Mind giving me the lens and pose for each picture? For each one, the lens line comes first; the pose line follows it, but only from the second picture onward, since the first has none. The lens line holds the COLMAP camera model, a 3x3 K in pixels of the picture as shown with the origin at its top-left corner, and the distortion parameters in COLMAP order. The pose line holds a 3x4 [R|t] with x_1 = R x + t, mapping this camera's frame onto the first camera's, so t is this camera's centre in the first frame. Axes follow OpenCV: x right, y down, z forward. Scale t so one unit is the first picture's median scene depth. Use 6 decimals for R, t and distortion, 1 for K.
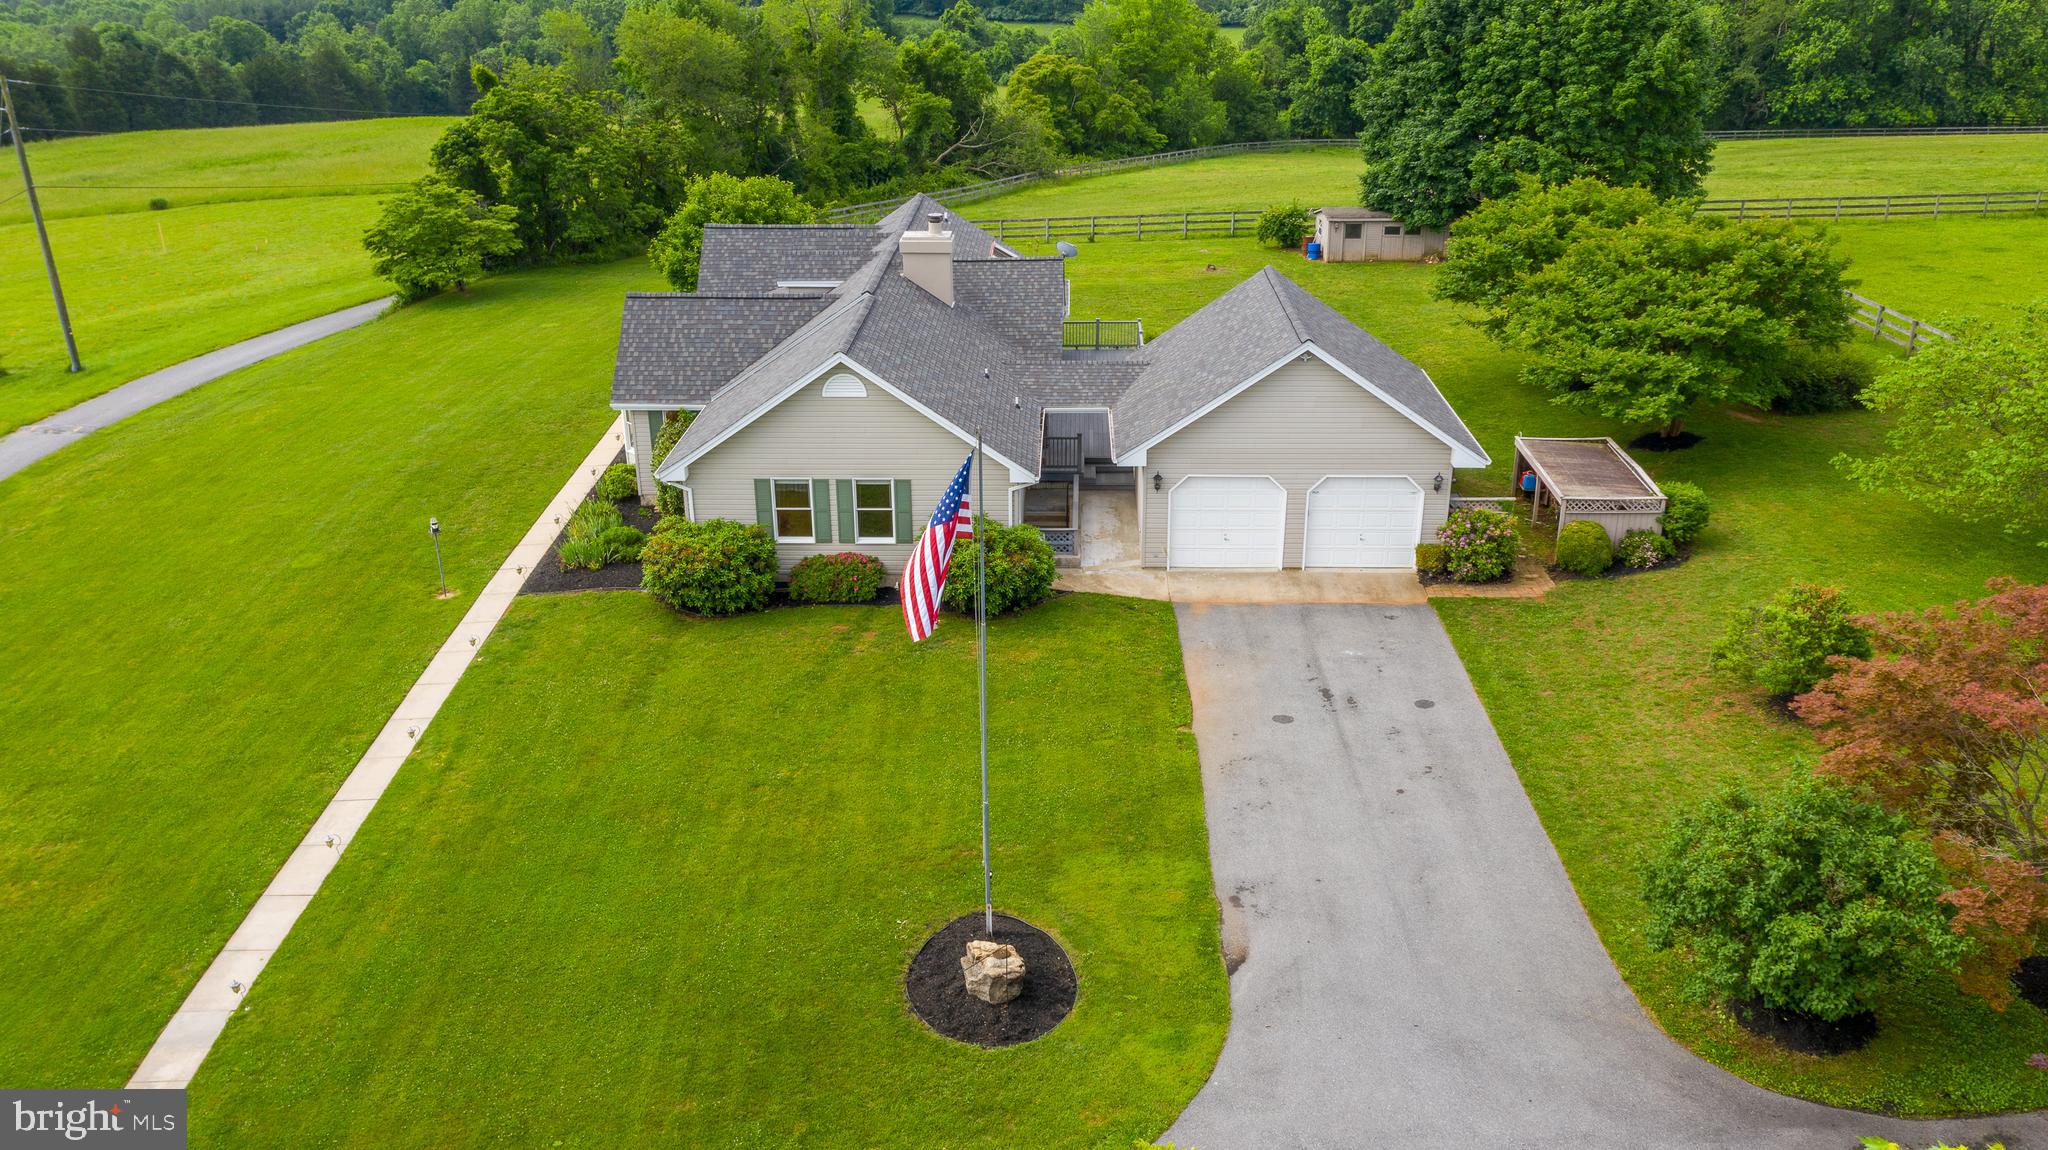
lens RADIAL K [[1622.0, 0, 1022.5], [0, 1622.0, 544.9], [0, 0, 1]] dist [-0.009143, 0.000756]
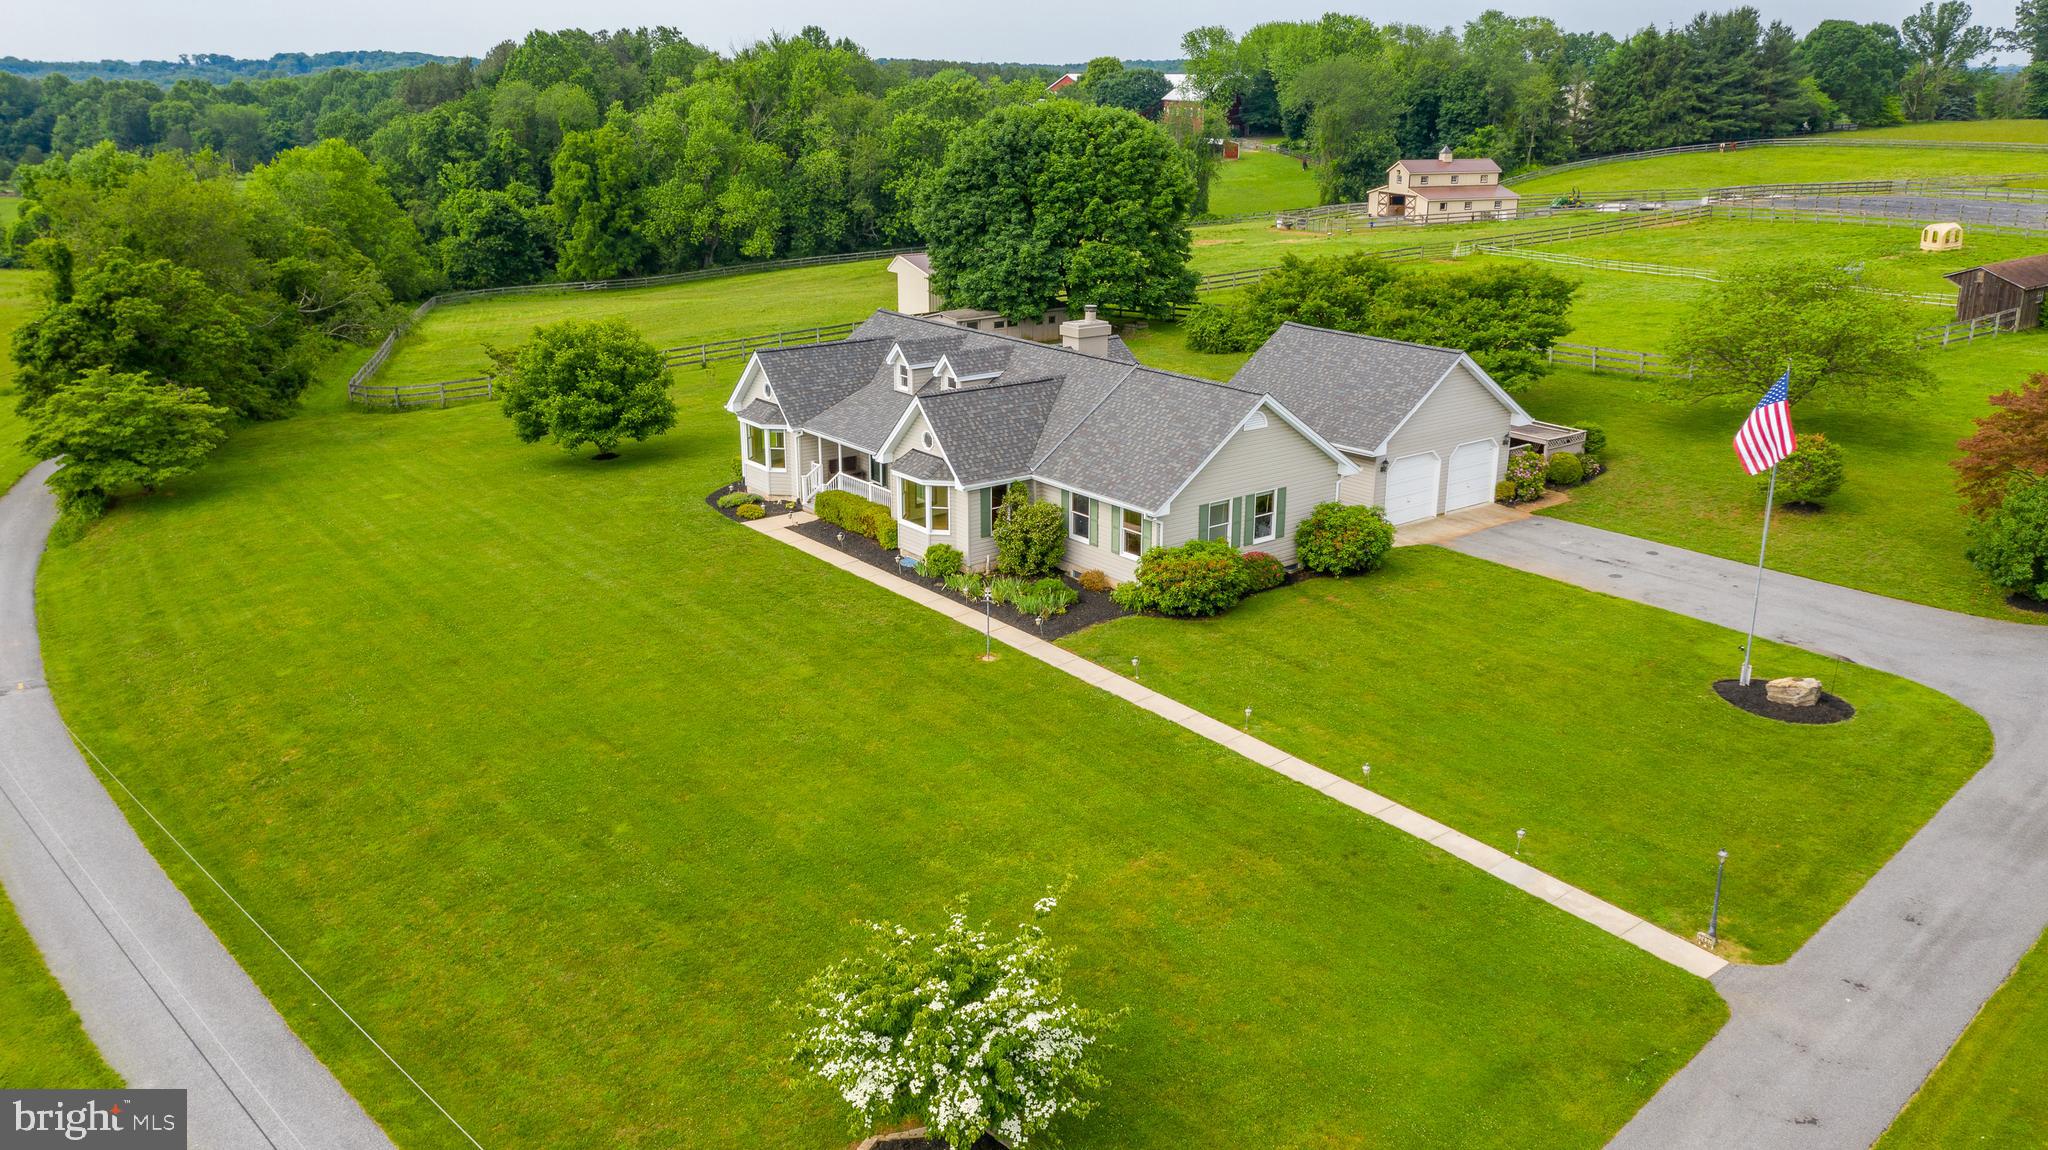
lens RADIAL K [[1604.6, 0, 1024.0], [0, 1604.6, 575.0], [0, 0, 1]] dist [-0.010314, 0.003952]
pose [[0.771154, -0.183768, 0.609550, -0.883405], [0.225891, 0.974121, 0.007900, -0.024626], [-0.595227, 0.131600, 0.792708, 0.086071]]
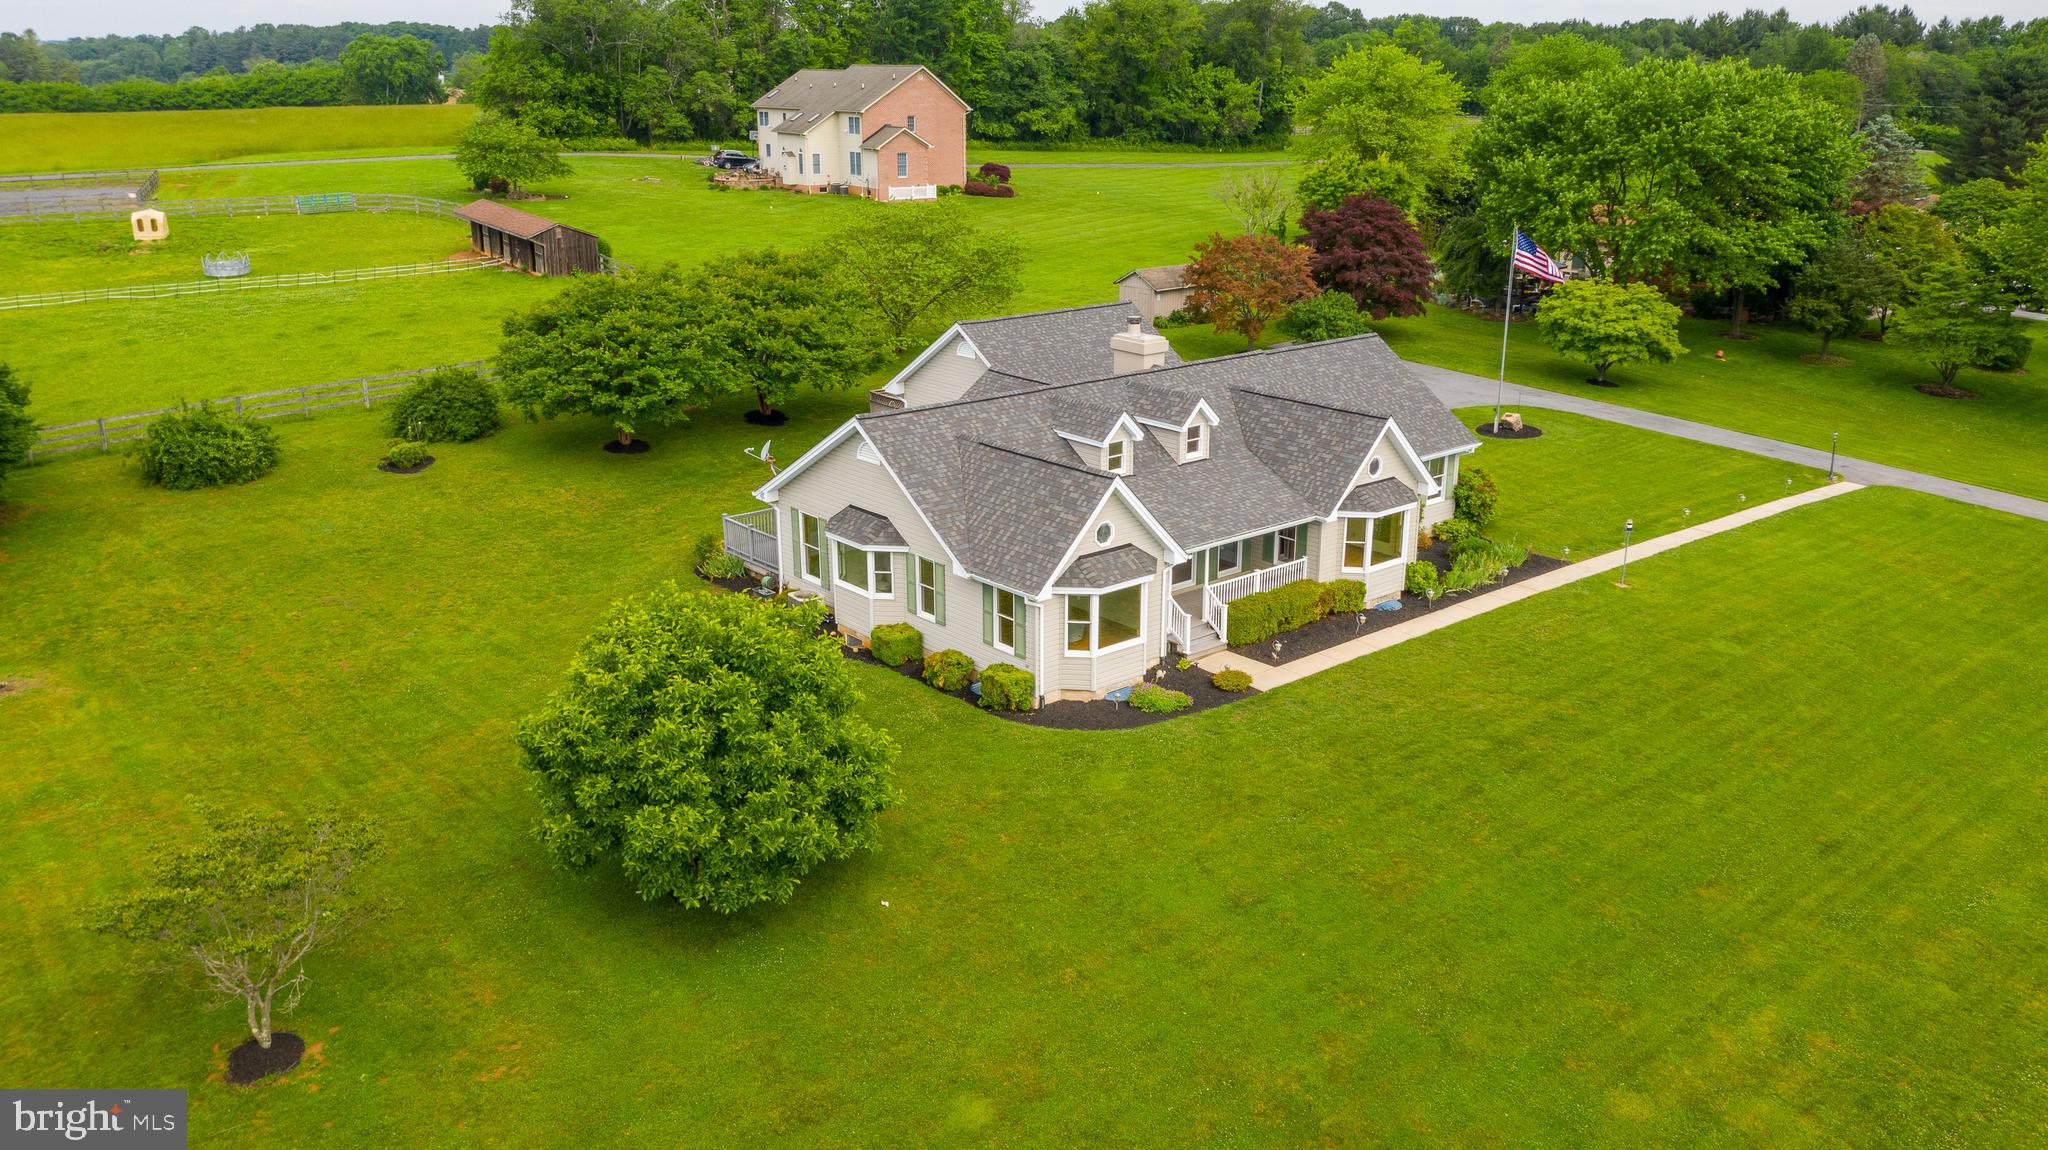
lens RADIAL K [[1629.8, 0, 1024.0], [0, 1629.8, 575.0], [0, 0, 1]] dist [-0.002326, -0.000321]
pose [[-0.669211, -0.220754, 0.709524, -0.815324], [0.275114, 0.813390, 0.512552, -0.643526], [-0.690267, 0.538206, -0.483597, 1.677057]]
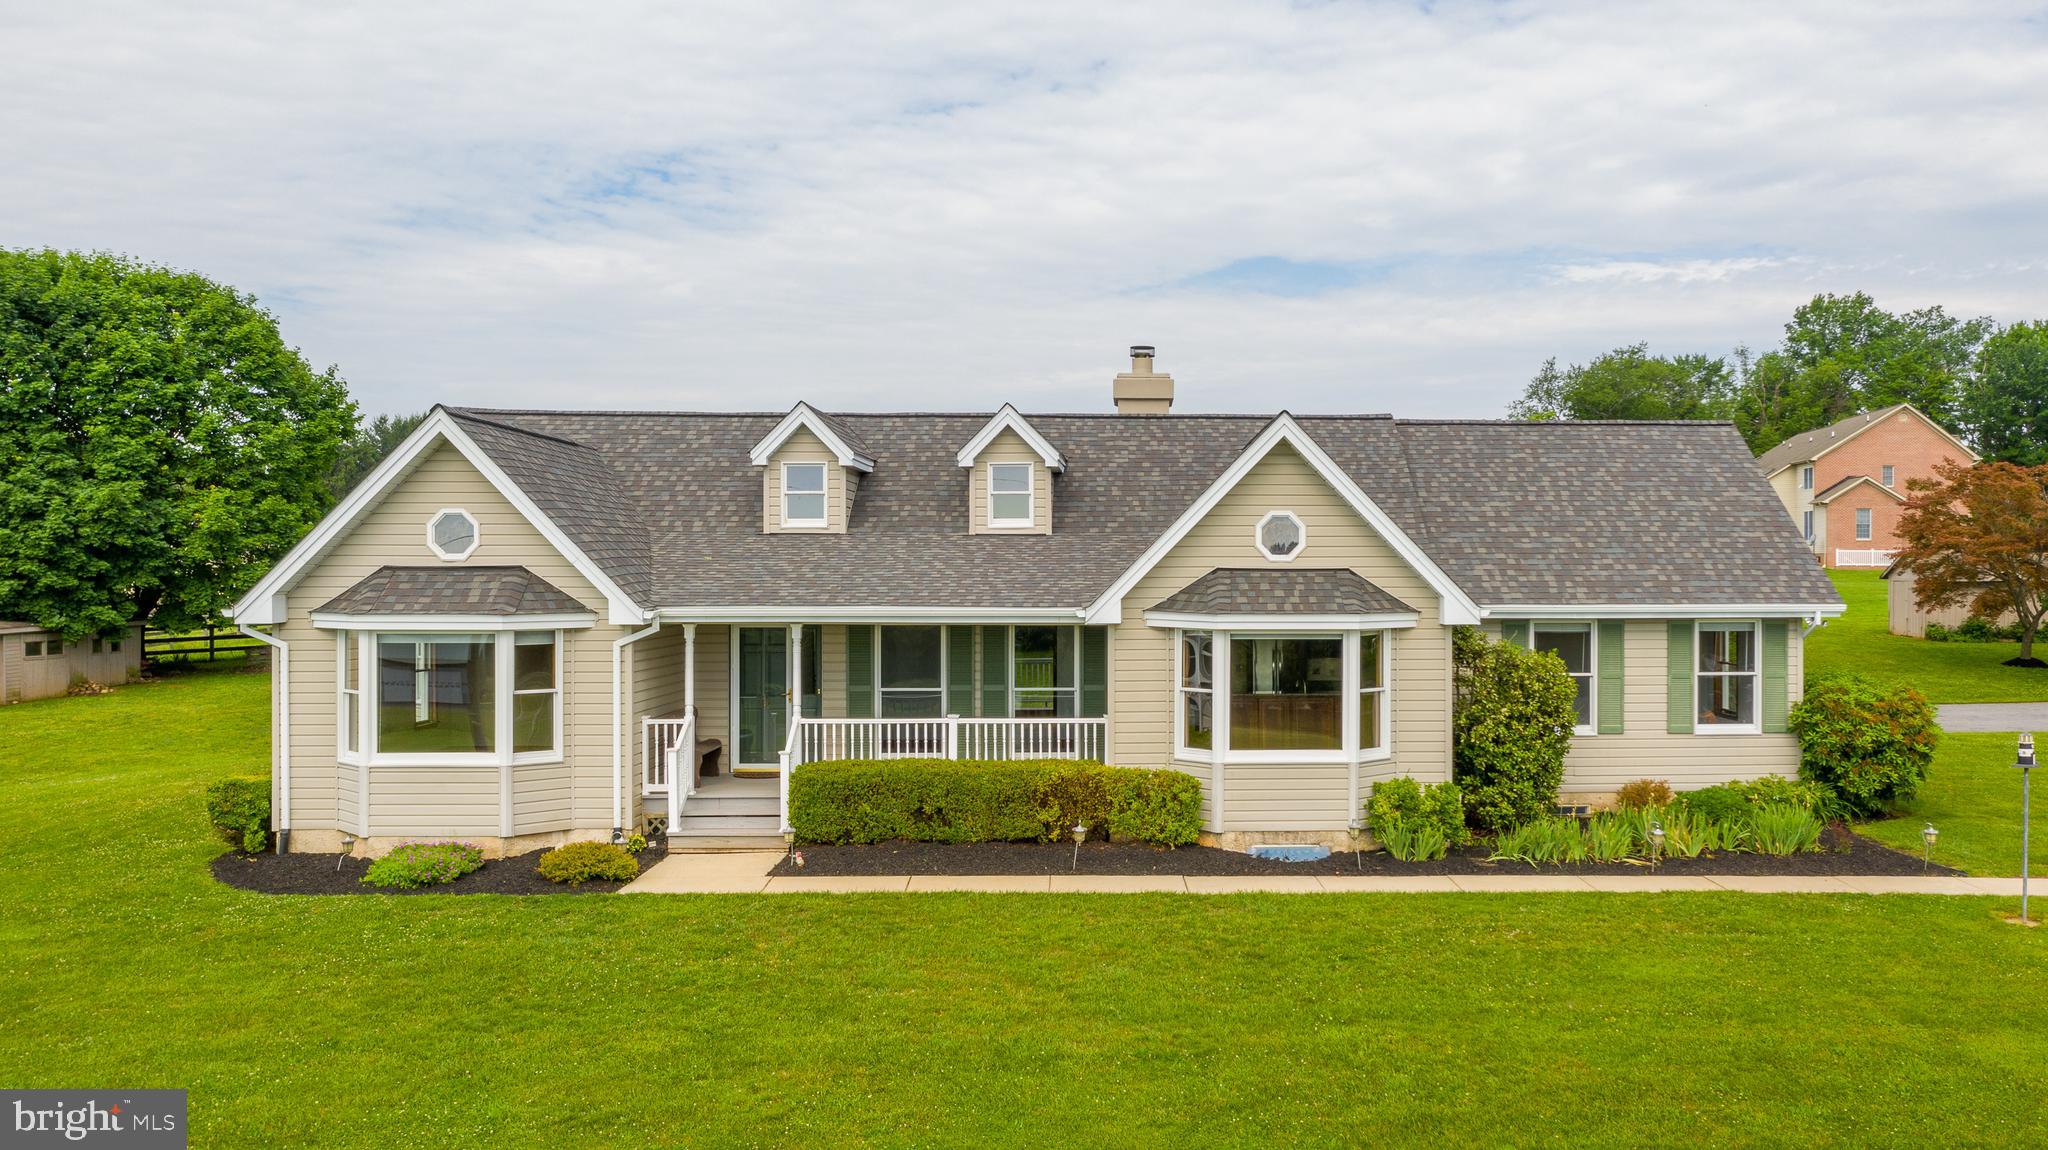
lens RADIAL K [[1714.6, 0, 1206.6], [0, 1714.6, 565.4], [0, 0, 1]] dist [-0.005924, -0.004422]
pose [[-0.082031, 0.007113, 0.996604, -0.710666], [0.364230, 0.931017, 0.023336, -0.133867], [-0.927689, 0.364908, -0.078963, 1.064721]]
